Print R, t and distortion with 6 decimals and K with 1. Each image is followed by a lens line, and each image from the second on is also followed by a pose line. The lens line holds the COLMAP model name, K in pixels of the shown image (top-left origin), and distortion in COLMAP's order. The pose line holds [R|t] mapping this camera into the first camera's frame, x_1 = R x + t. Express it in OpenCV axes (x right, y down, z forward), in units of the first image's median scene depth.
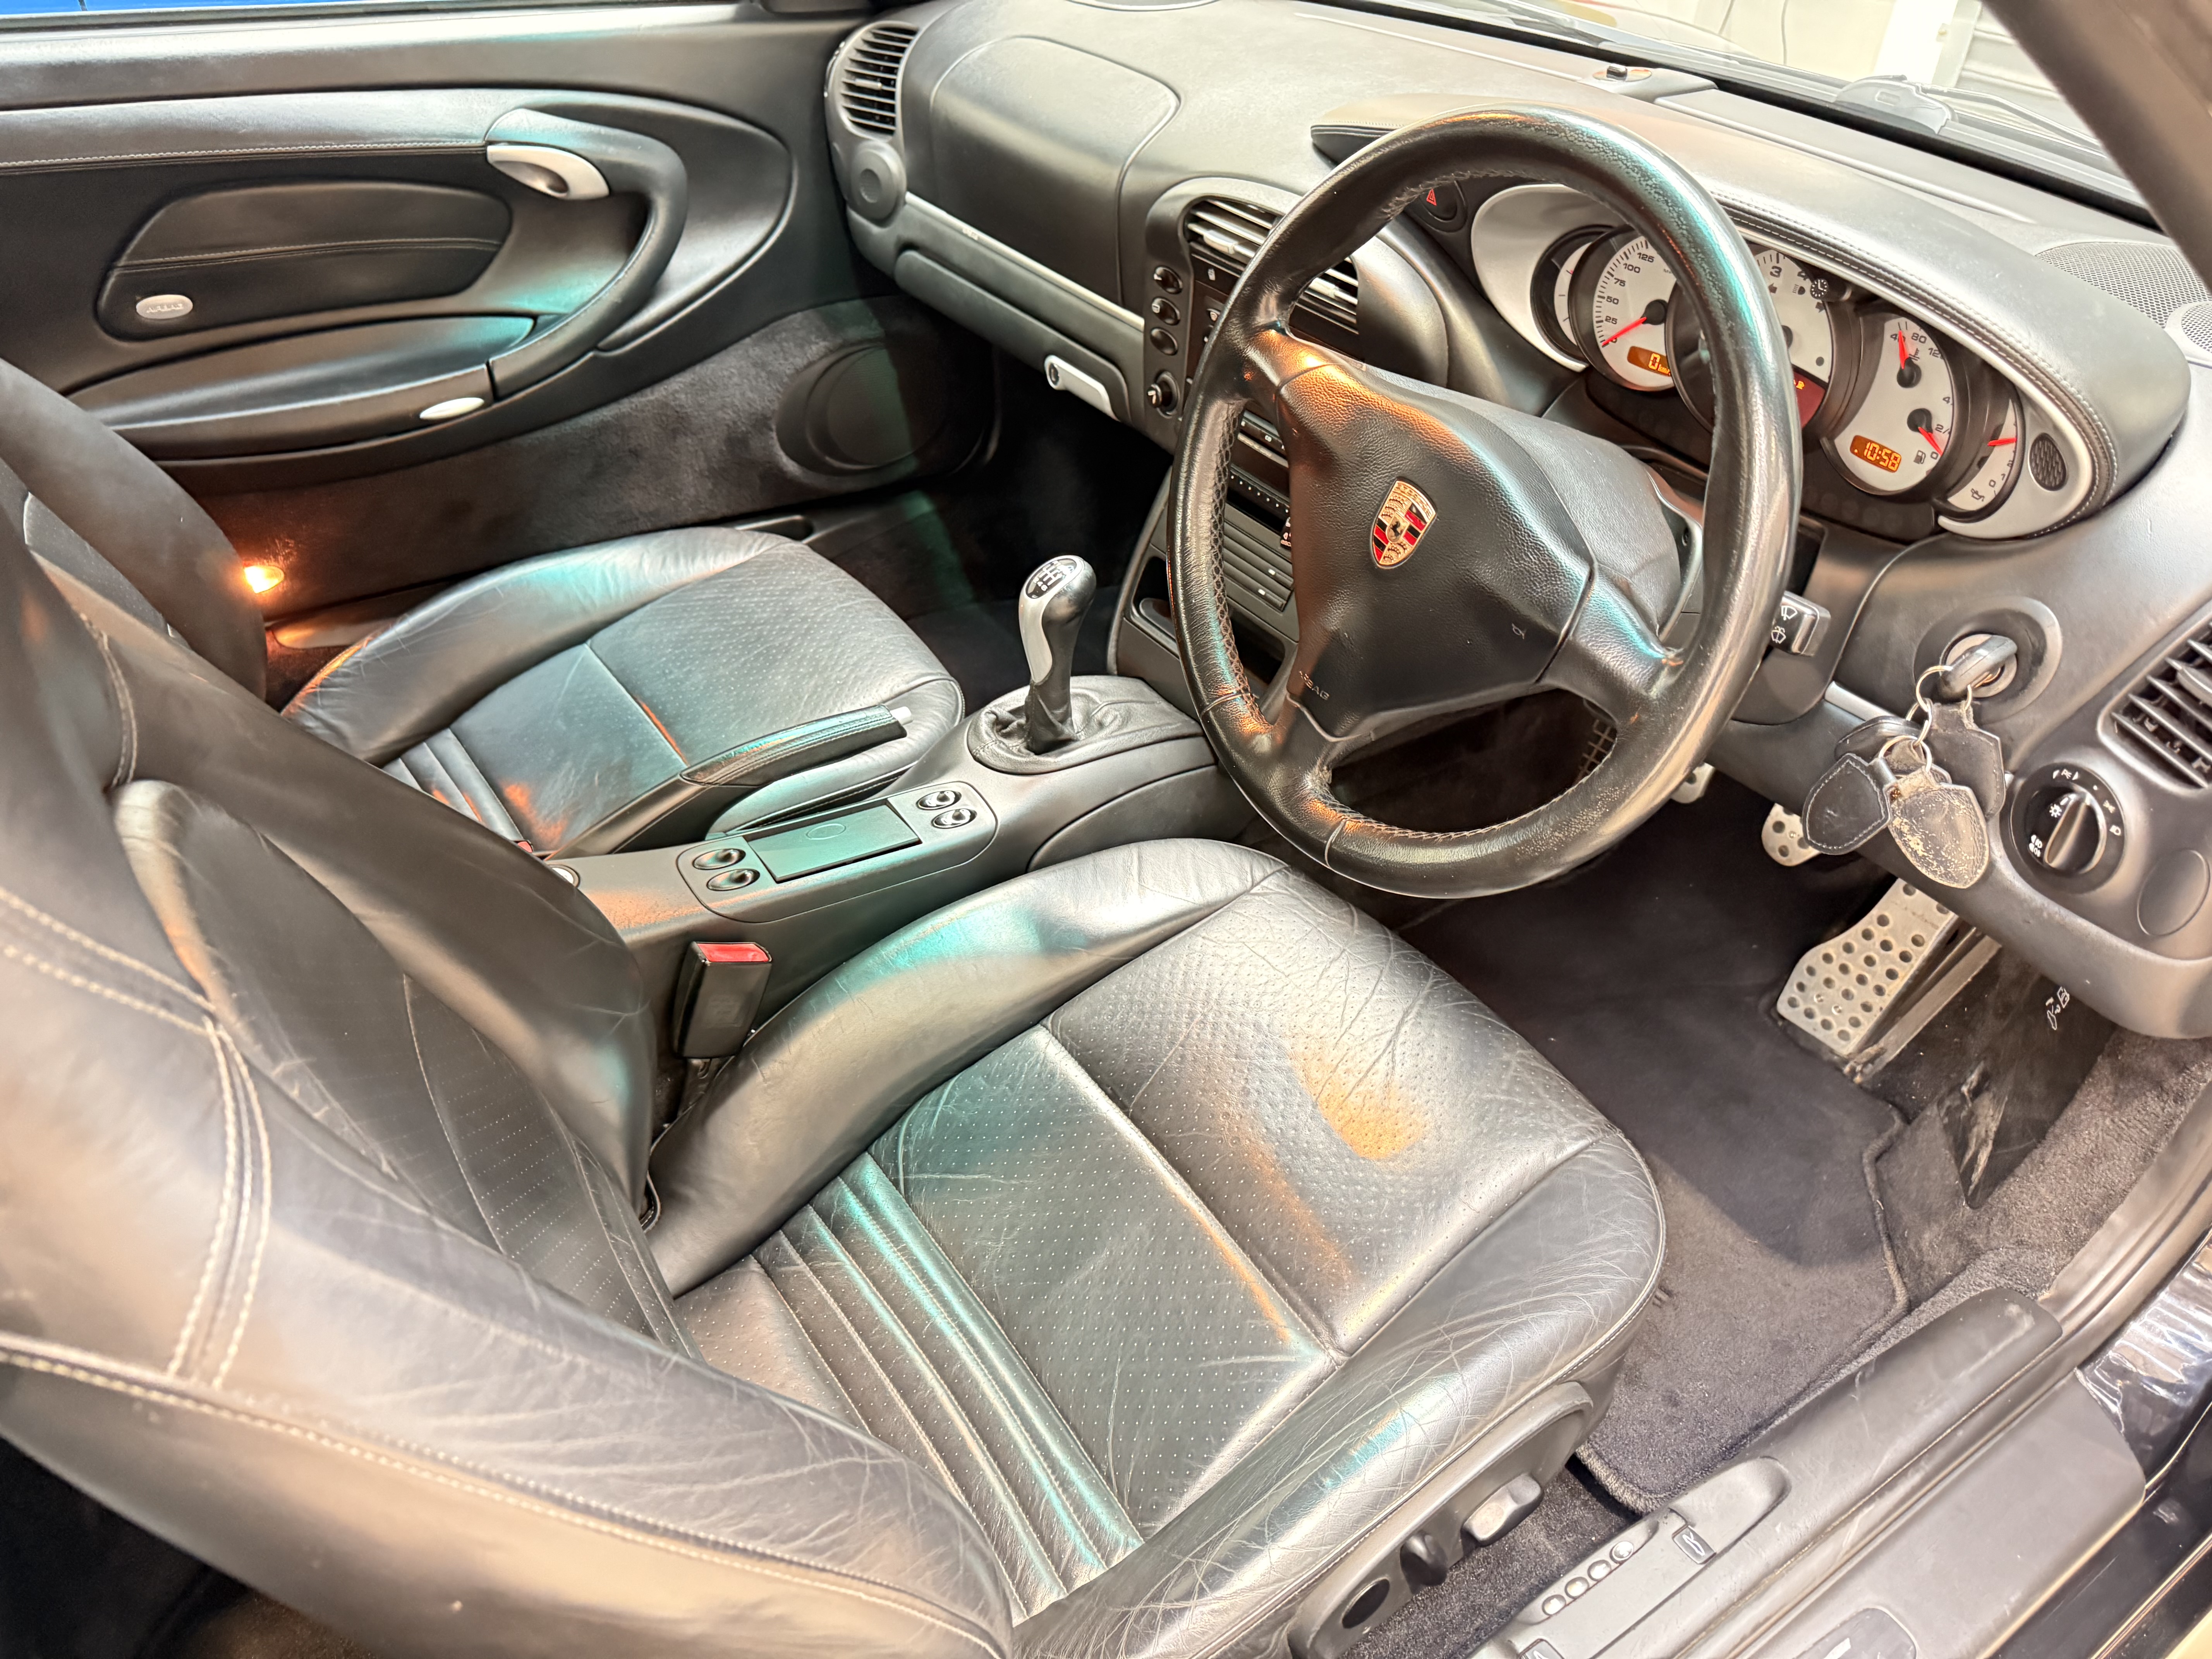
lens RADIAL K [[1563.0, 0, 1104.2], [0, 1563.0, 839.5], [0, 0, 1]] dist [0.020887, -0.038478]
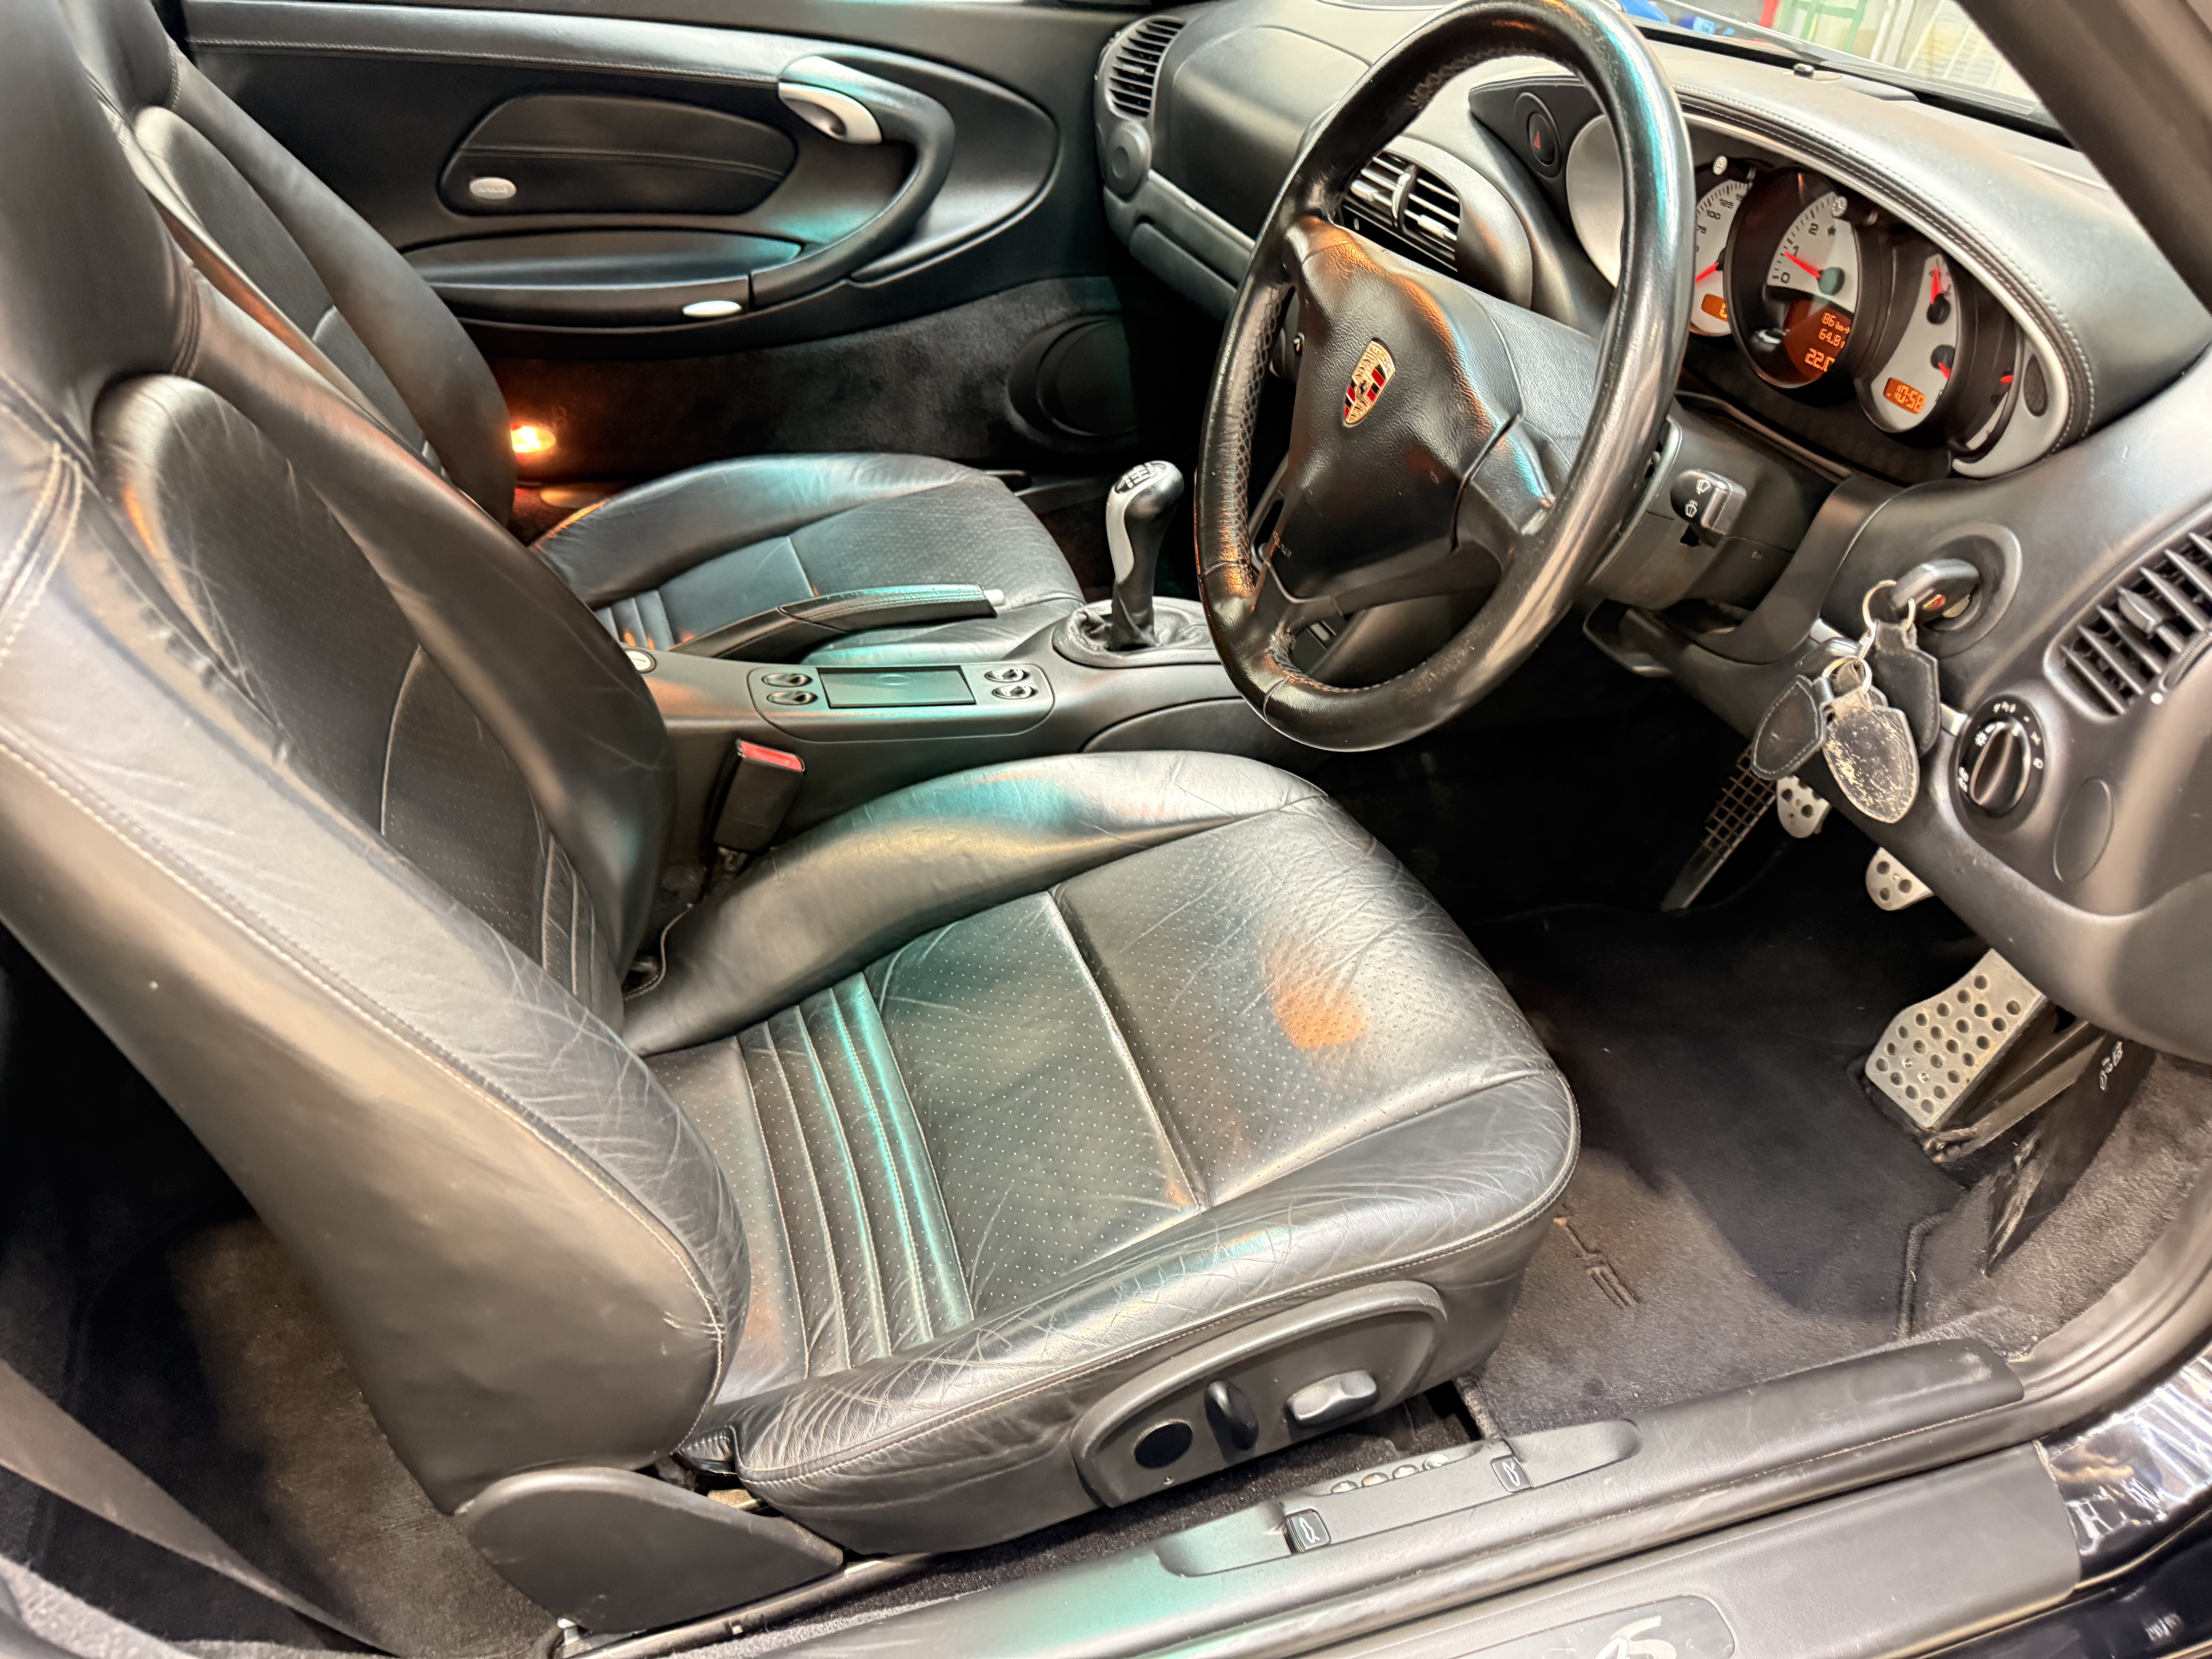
lens RADIAL K [[1563.0, 0, 1114.8], [0, 1563.0, 826.0], [0, 0, 1]] dist [0.020887, -0.038478]
pose [[0.962103, 0.173187, -0.210626, 0.215299], [-0.188363, 0.980608, -0.054105, 0.125033], [0.197171, 0.091729, 0.976068, -0.012539]]
